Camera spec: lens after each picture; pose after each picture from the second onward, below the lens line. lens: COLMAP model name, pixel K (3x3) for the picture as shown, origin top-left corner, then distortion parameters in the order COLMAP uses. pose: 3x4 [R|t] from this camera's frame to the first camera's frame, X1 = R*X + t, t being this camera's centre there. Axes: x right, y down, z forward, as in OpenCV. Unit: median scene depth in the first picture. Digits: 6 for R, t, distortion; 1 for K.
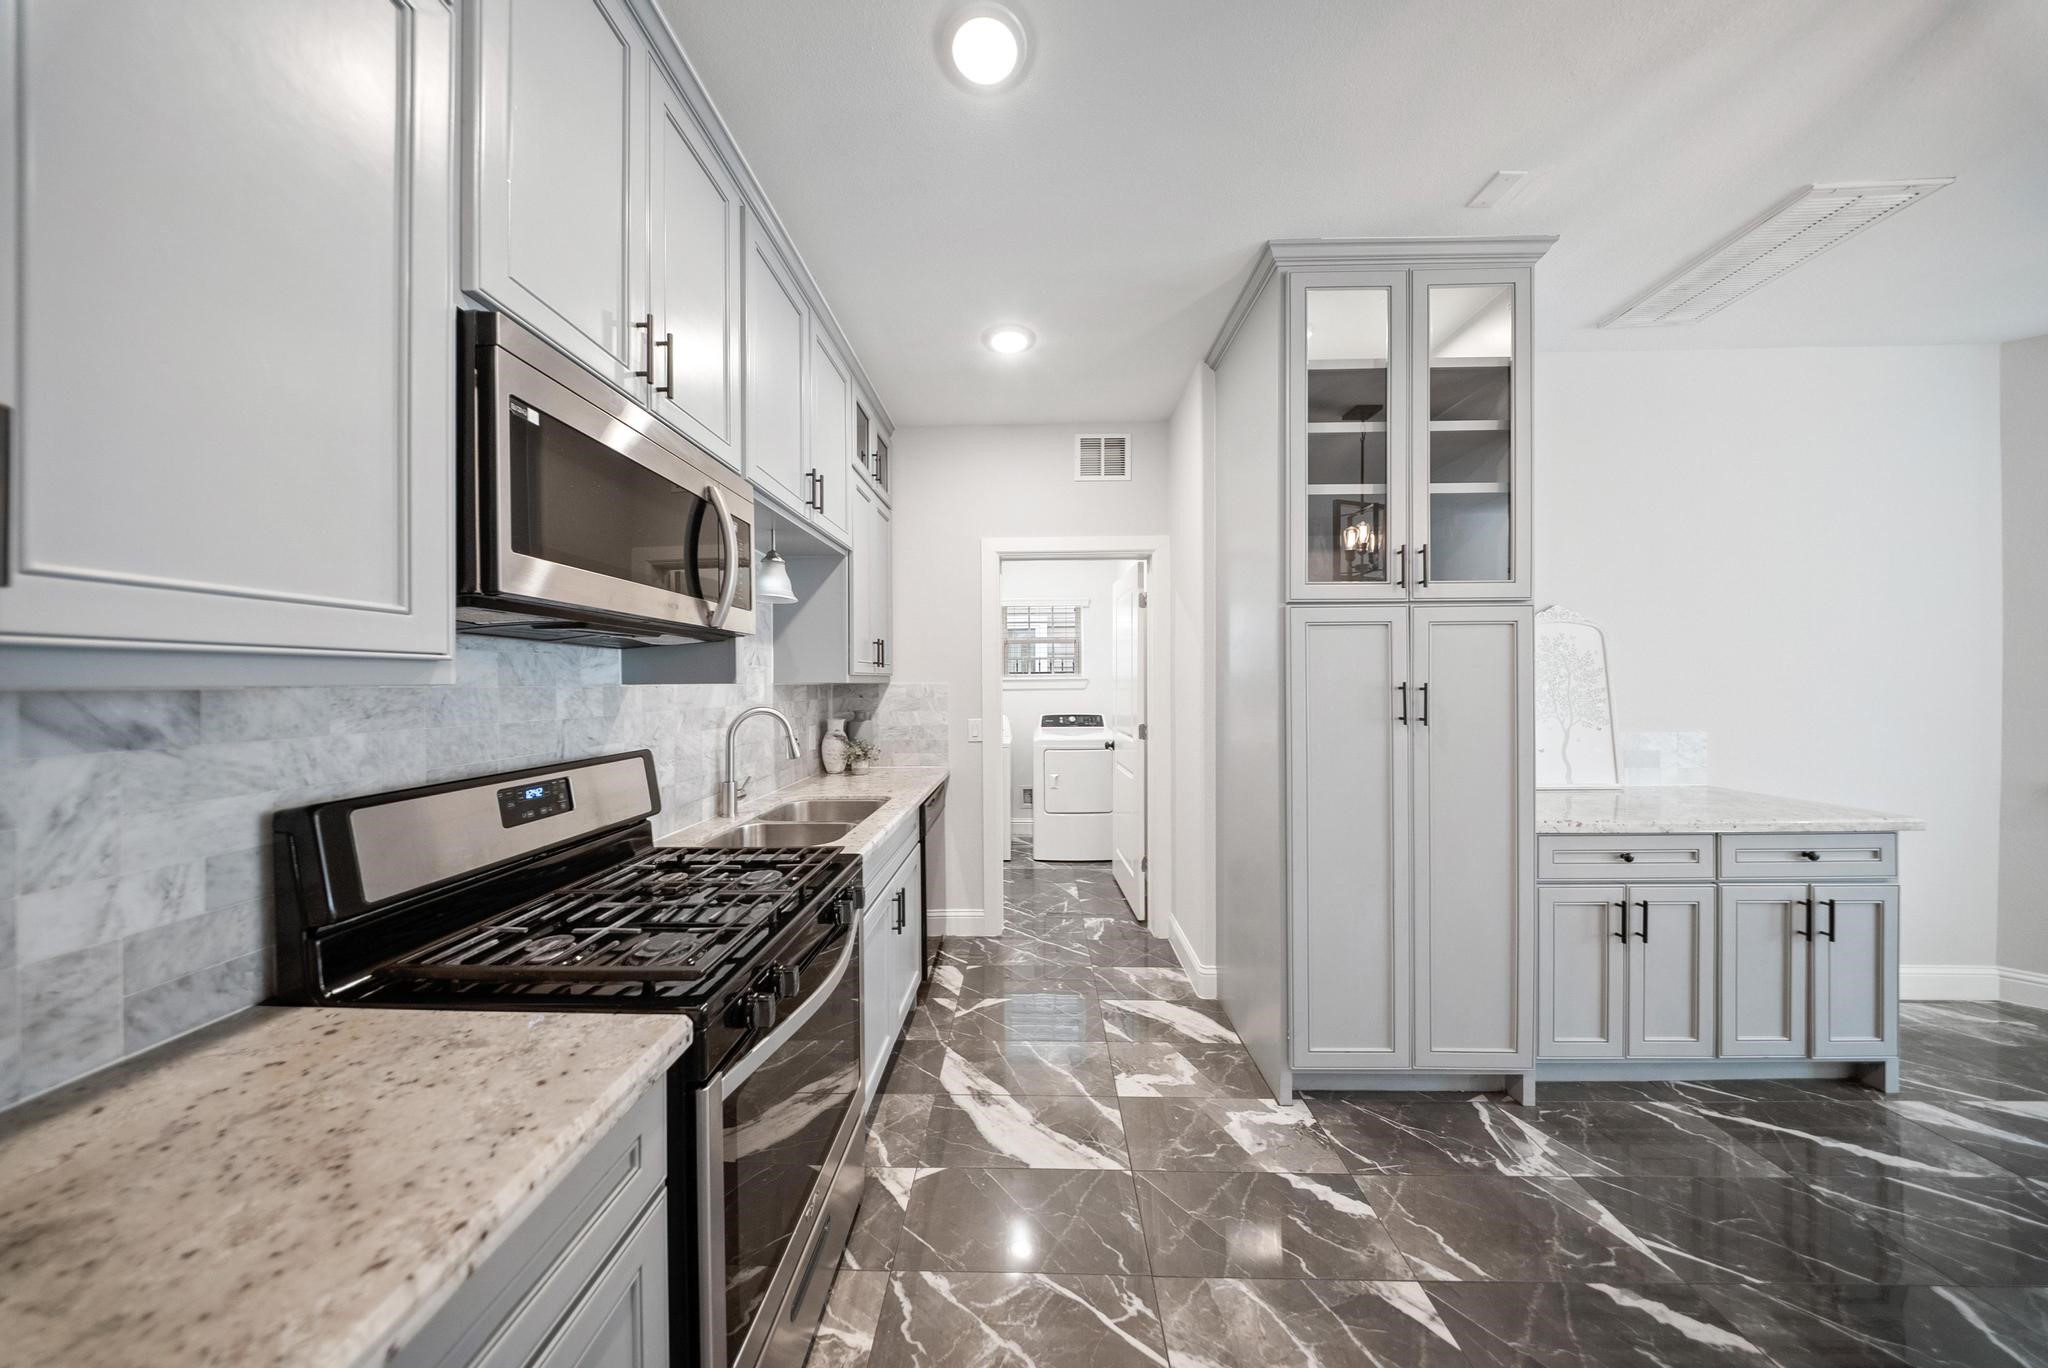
lens RADIAL K [[607.6, 0, 1025.5], [0, 607.6, 682.5], [0, 0, 1]] dist [0.000999, -0.000022]
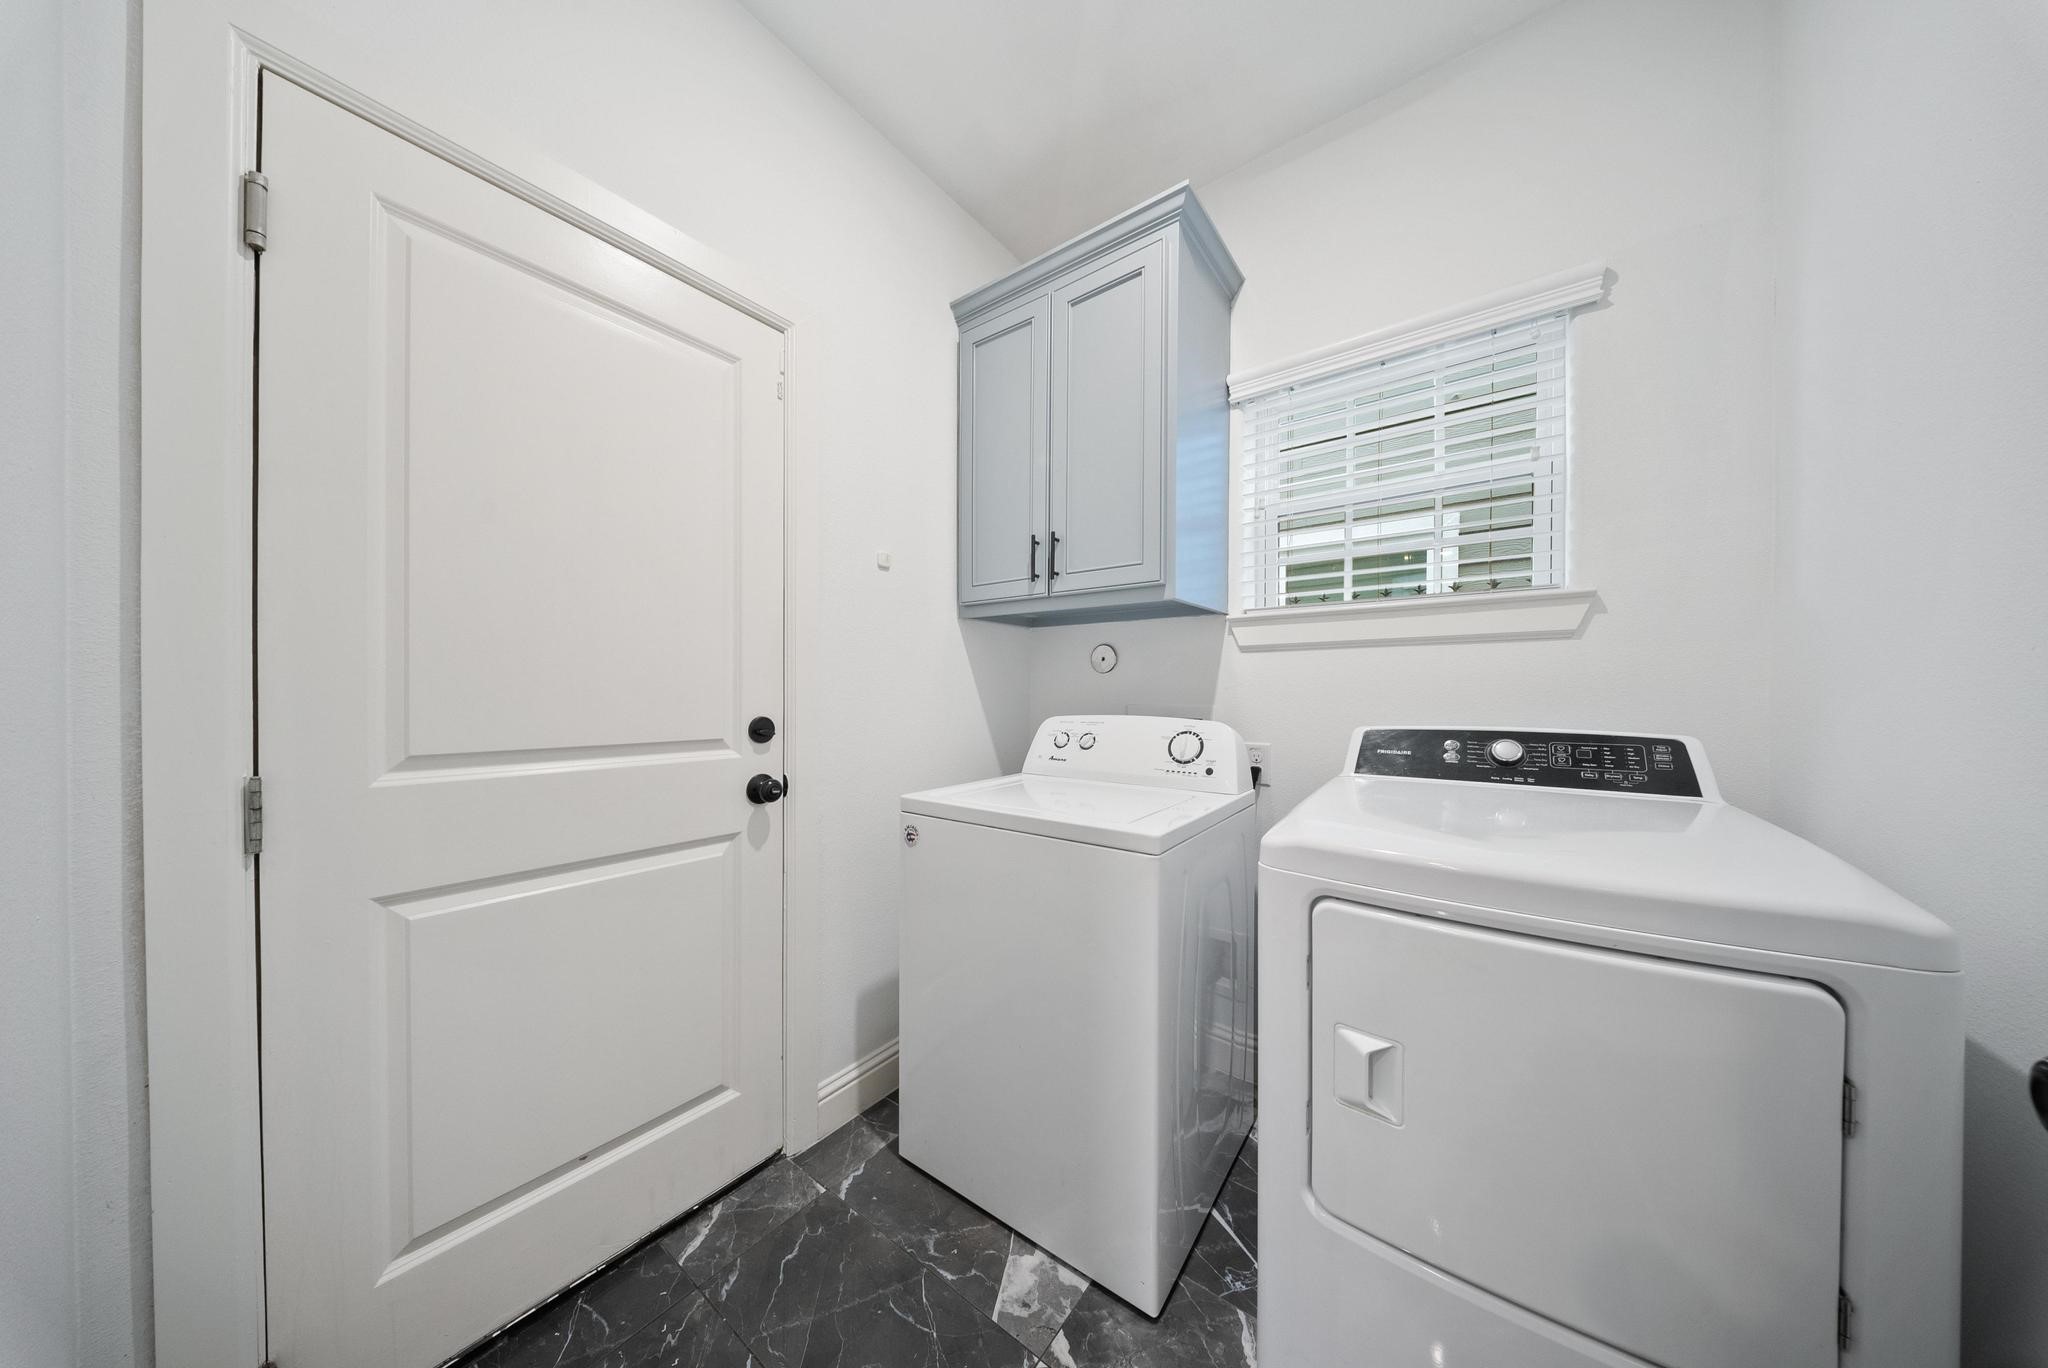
lens RADIAL K [[607.6, 0, 1024.7], [0, 607.6, 690.9], [0, 0, 1]] dist [0.000999, -0.000022]
pose [[0.818898, 0.003794, -0.573926, 0.059269], [-0.003942, 0.999992, 0.000985, 0.037836], [0.573925, 0.001456, 0.818907, 0.699106]]
